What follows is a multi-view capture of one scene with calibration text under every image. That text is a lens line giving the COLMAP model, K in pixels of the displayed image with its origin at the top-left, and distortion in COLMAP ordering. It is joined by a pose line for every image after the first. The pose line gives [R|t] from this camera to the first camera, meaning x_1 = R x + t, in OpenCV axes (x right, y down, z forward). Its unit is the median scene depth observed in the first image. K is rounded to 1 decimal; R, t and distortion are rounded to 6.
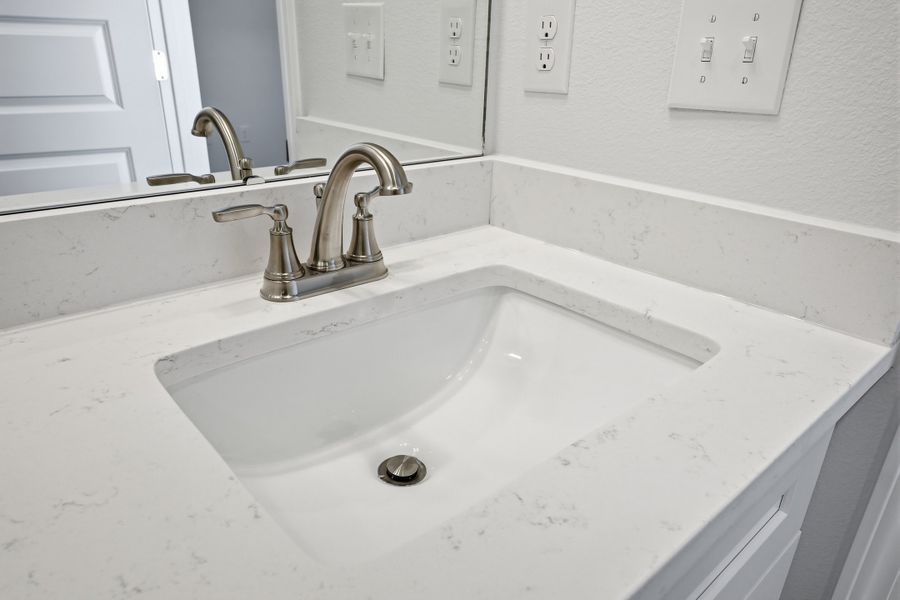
lens RADIAL K [[594.5, 0, 450.0], [0, 594.5, 300.0], [0, 0, 1]] dist [0.004746, 0.001902]
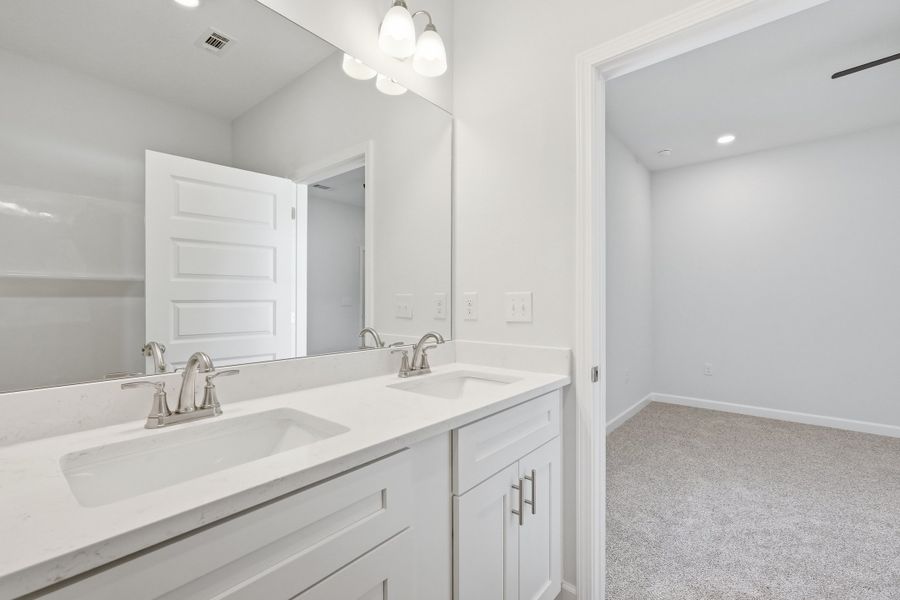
lens RADIAL K [[396.1, 0, 450.3], [0, 396.1, 305.0], [0, 0, 1]] dist [0.000940, 0.000025]
pose [[0.988233, -0.029375, 0.150107, -0.334599], [0.084617, 0.922525, -0.376548, 0.470970], [-0.127416, 0.384819, 0.914155, -1.224824]]
